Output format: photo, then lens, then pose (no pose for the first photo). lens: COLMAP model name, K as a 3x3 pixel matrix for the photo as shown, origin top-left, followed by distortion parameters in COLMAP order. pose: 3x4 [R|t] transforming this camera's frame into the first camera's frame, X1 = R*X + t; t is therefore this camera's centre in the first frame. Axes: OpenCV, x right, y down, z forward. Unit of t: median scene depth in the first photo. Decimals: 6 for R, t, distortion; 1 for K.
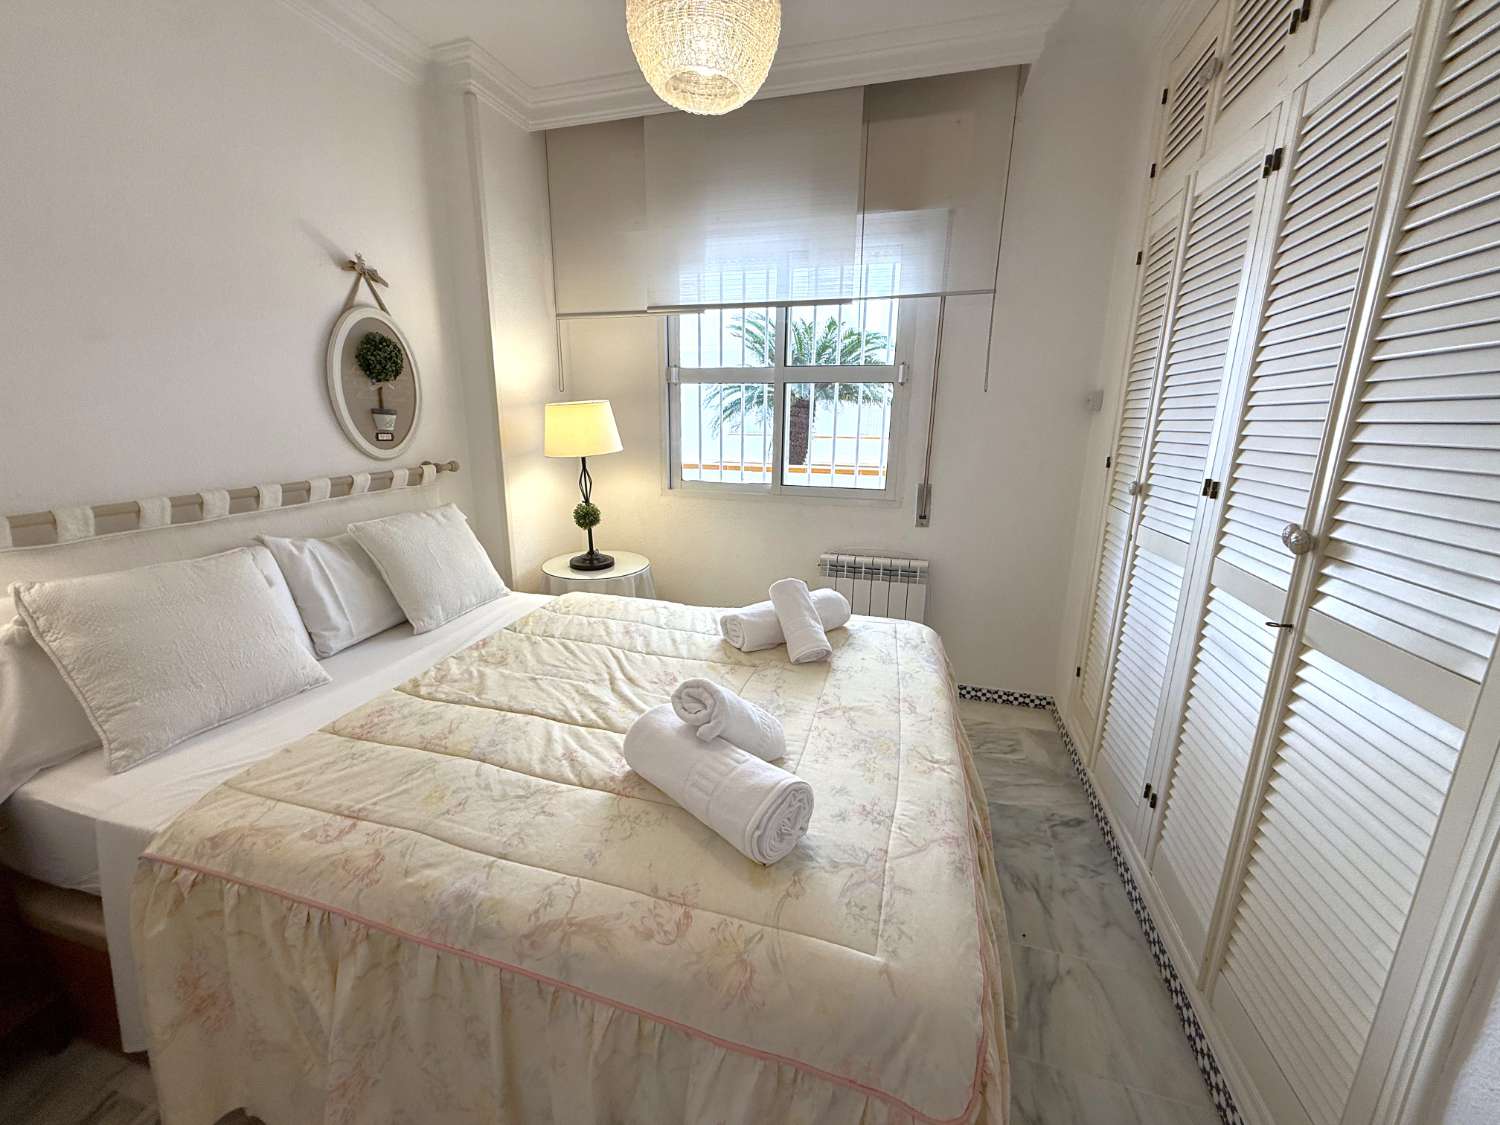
lens RADIAL K [[598.0, 0, 746.9], [0, 598.0, 561.8], [0, 0, 1]] dist [0.000482, -0.000151]
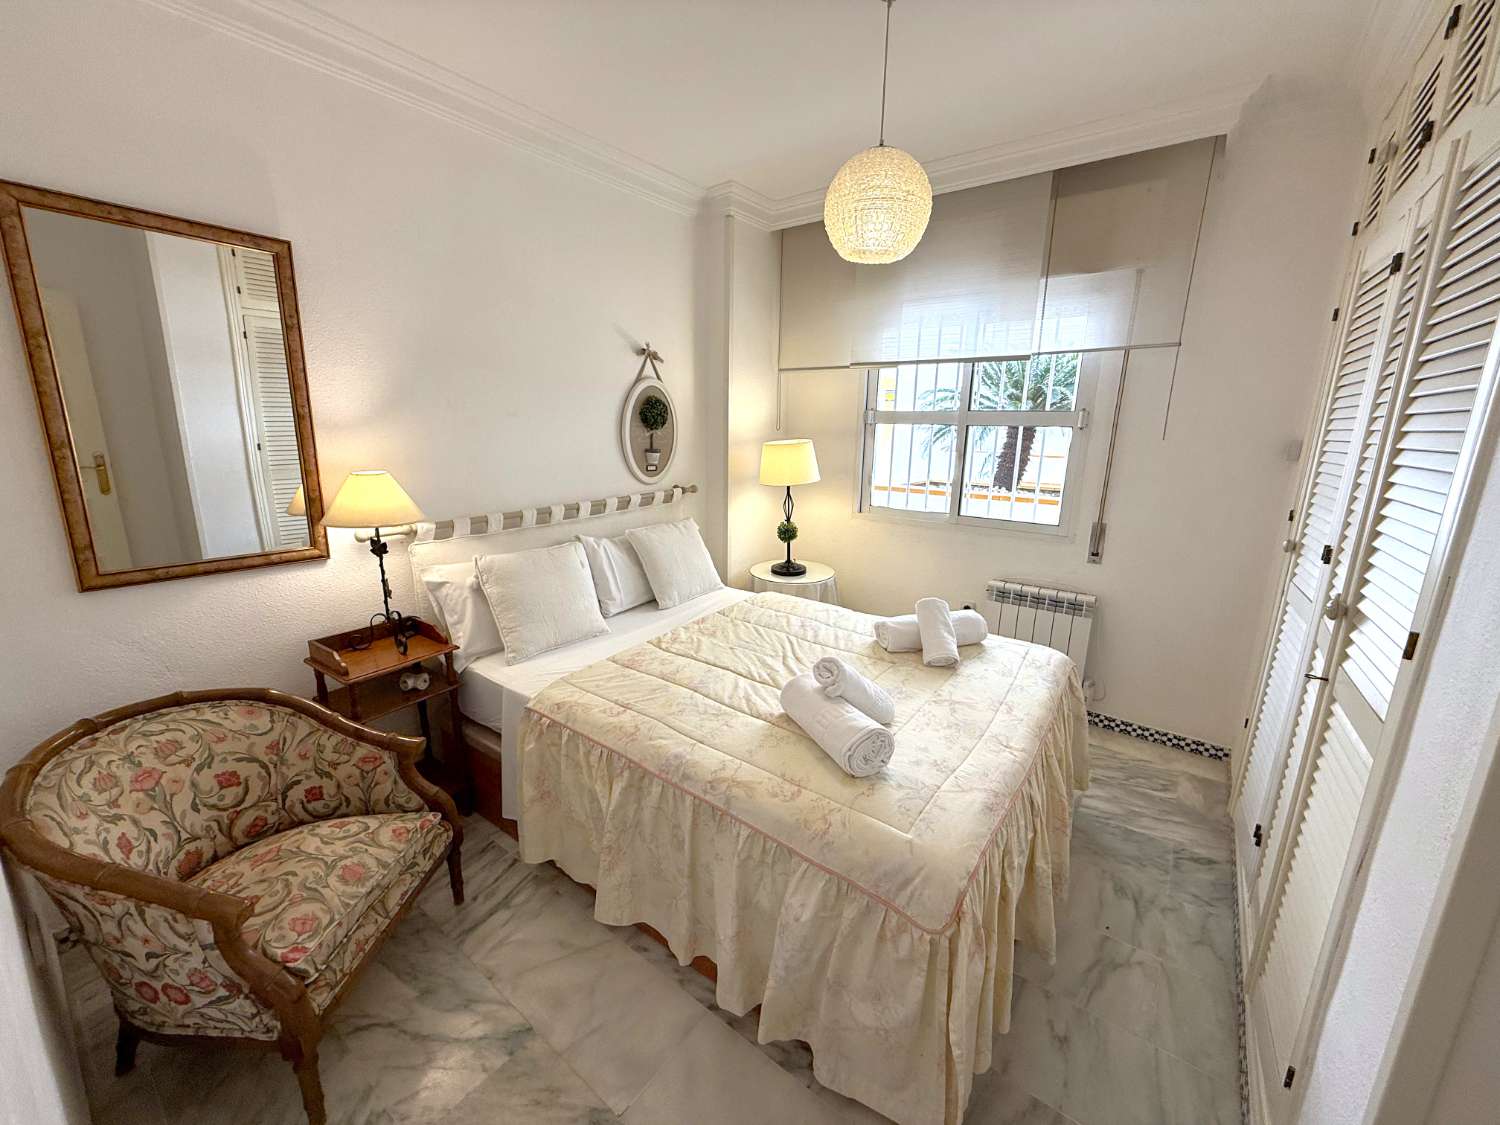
lens RADIAL K [[598.0, 0, 751.9], [0, 598.0, 559.3], [0, 0, 1]] dist [0.000482, -0.000151]
pose [[0.937539, 0.082245, -0.338018, 0.130689], [-0.088747, 0.996047, -0.003798, -0.013231], [0.336369, 0.033559, 0.941132, -0.285727]]
